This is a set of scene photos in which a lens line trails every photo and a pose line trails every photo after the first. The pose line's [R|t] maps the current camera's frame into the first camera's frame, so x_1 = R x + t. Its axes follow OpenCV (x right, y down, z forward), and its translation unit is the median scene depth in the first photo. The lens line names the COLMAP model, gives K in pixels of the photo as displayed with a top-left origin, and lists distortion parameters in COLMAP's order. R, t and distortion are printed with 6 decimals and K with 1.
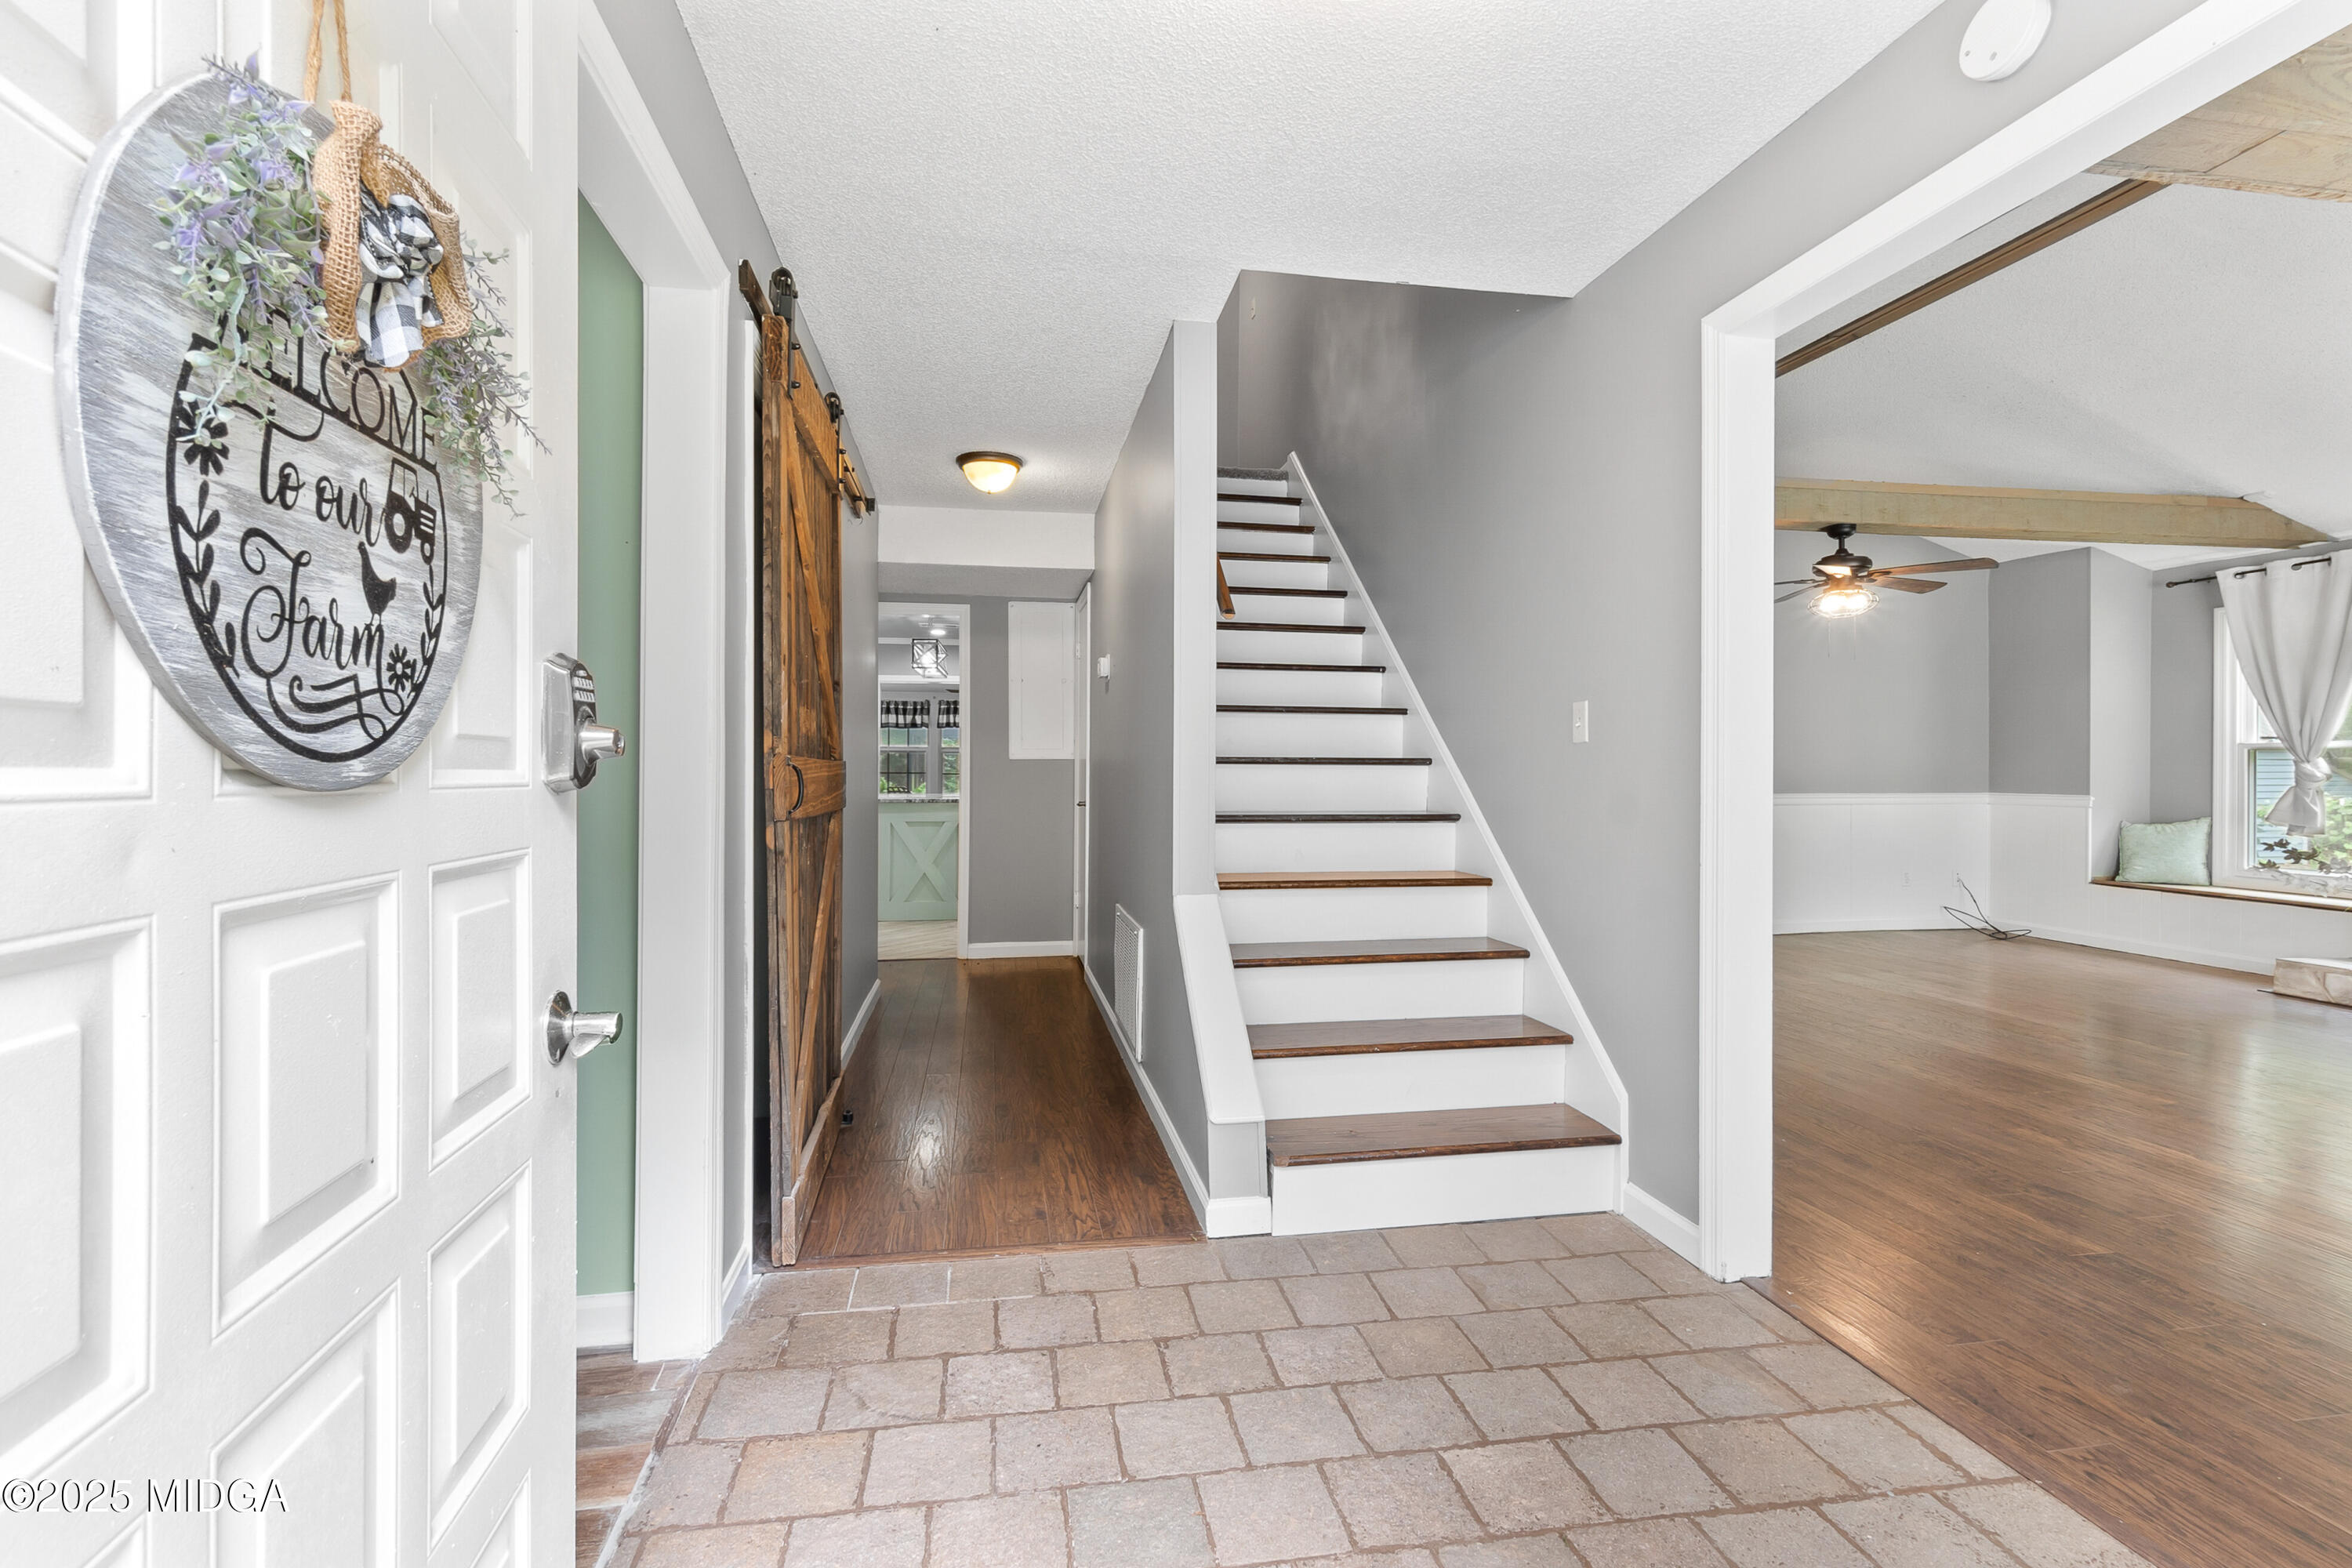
lens RADIAL K [[1027.8, 0, 1165.9], [0, 1027.8, 768.8], [0, 0, 1]] dist [-0.001057, 0.000526]
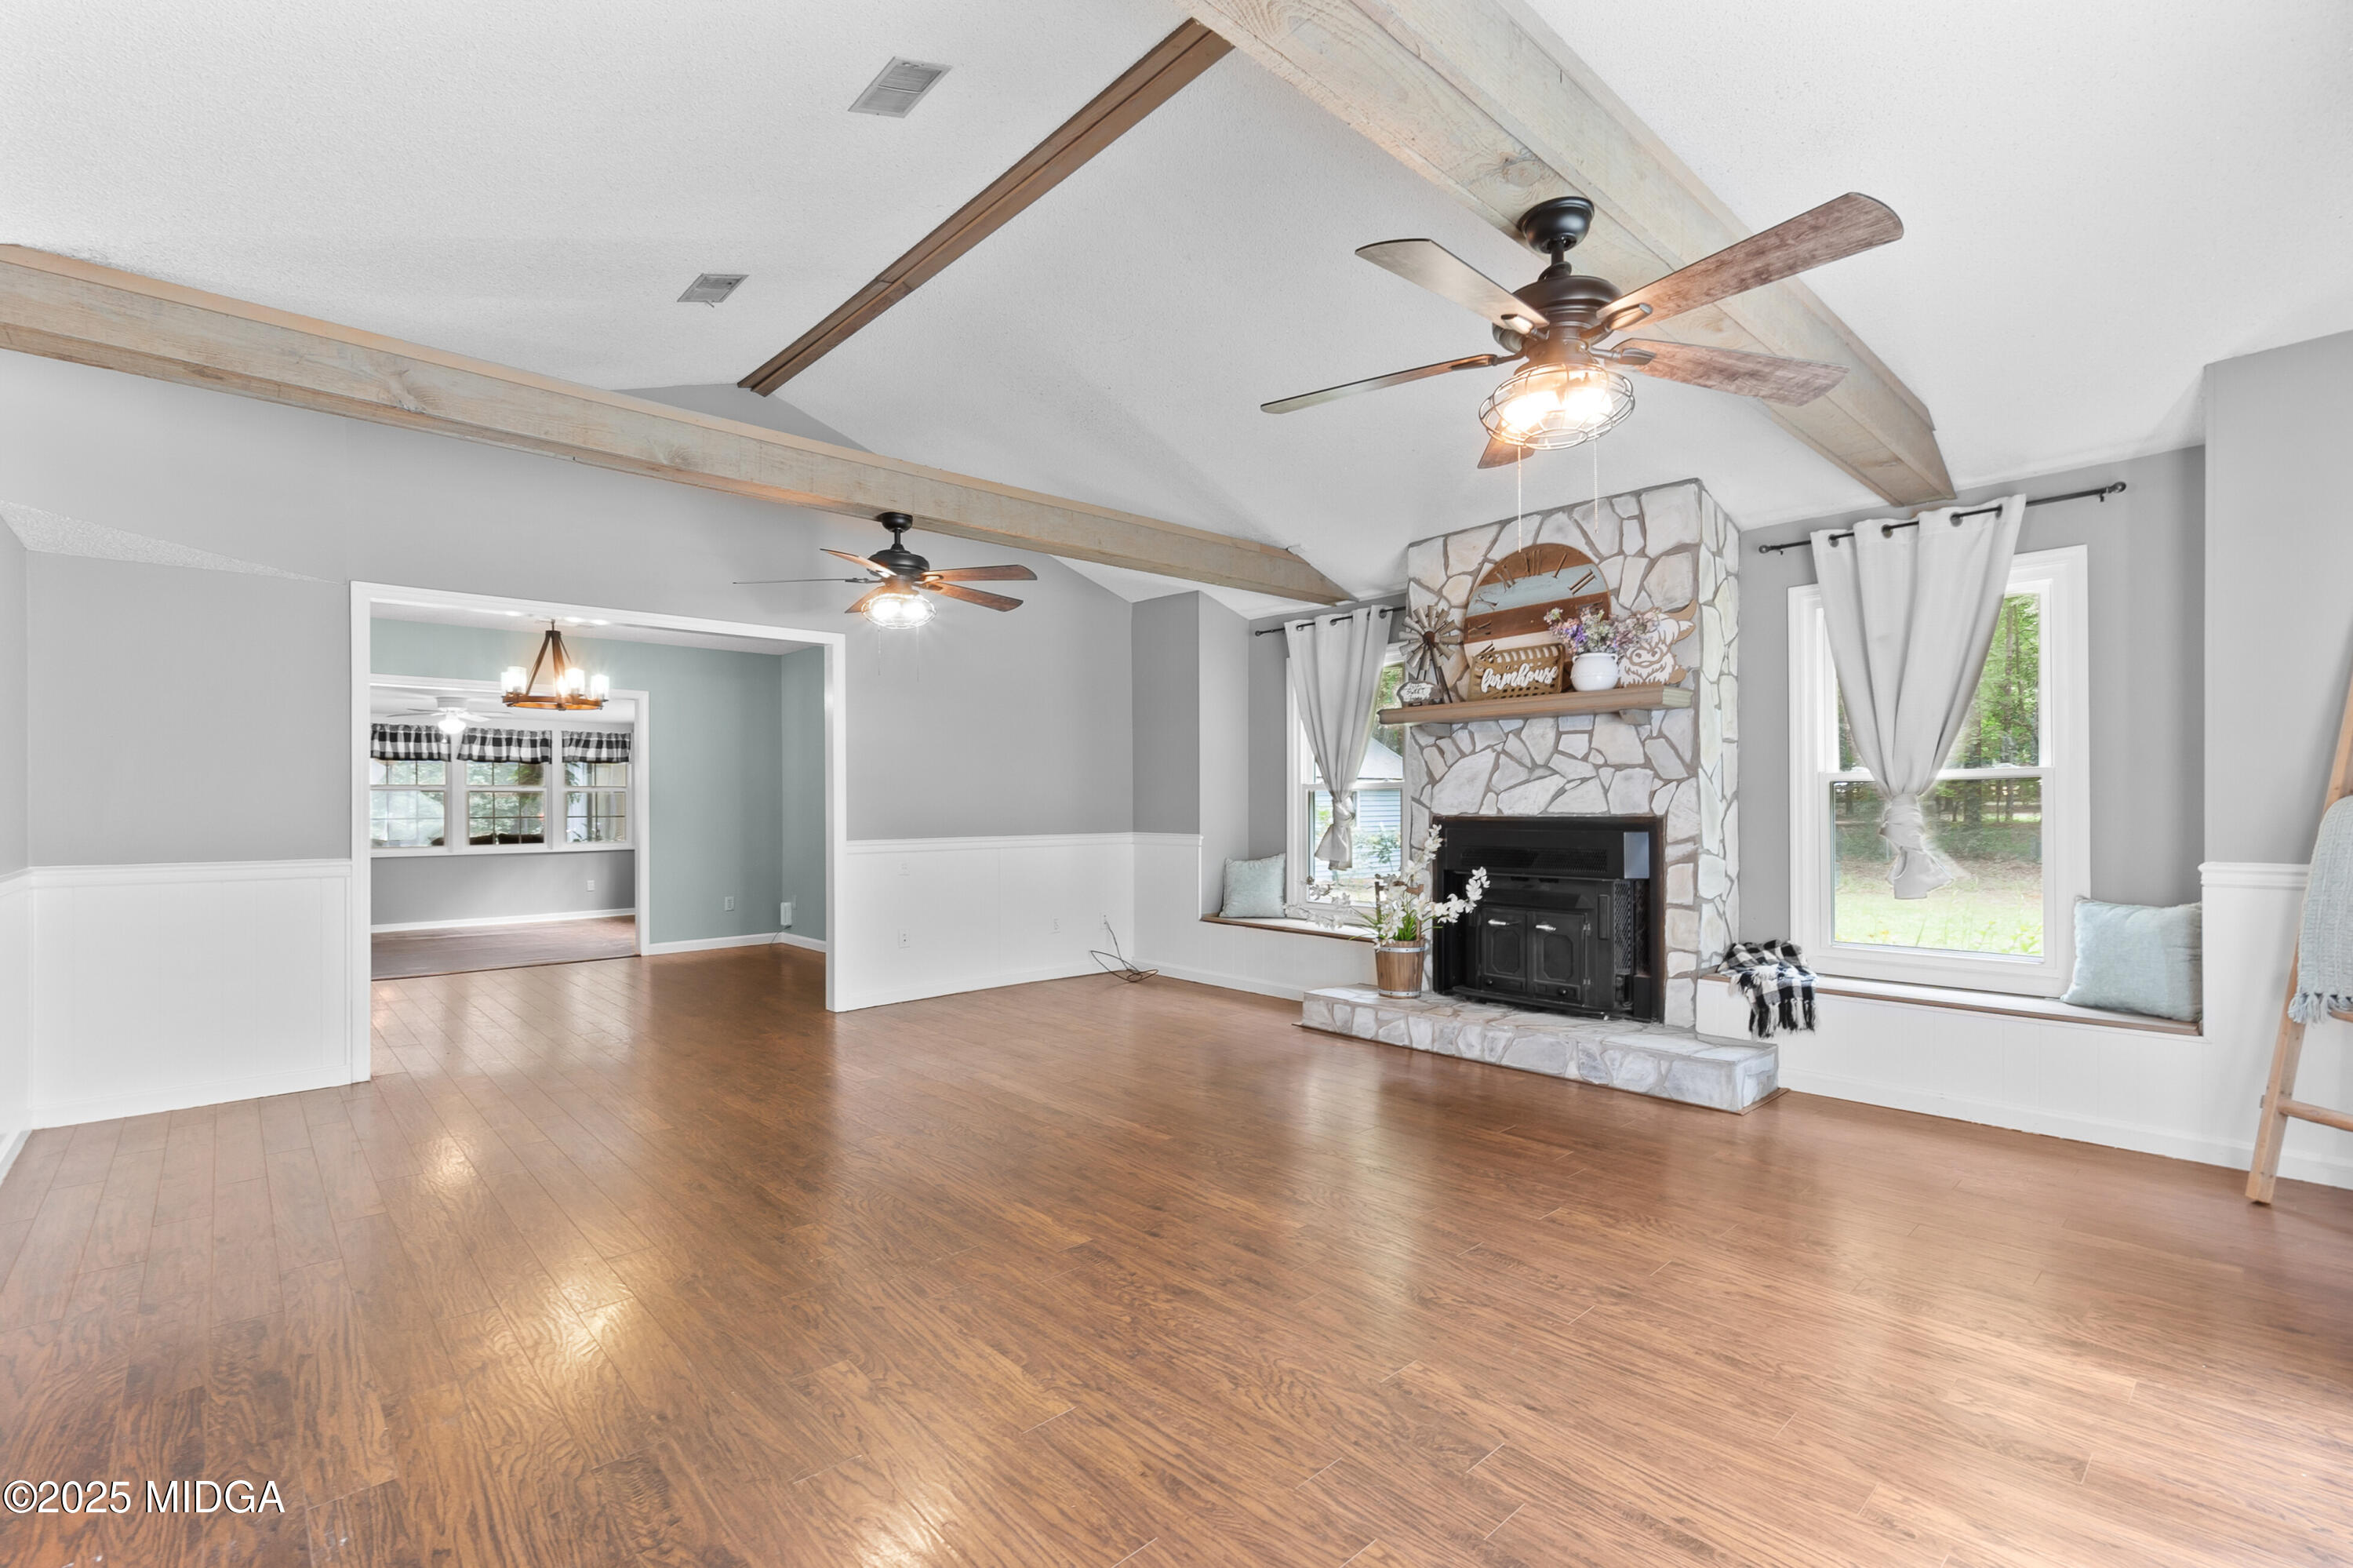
lens RADIAL K [[1039.6, 0, 1170.5], [0, 1039.6, 801.3], [0, 0, 1]] dist [0.002510, 0.000632]
pose [[0.837481, -0.003901, 0.546452, 0.331498], [0.006525, 0.999975, -0.002862, -0.004874], [-0.546427, 0.005962, 0.837485, 0.162492]]
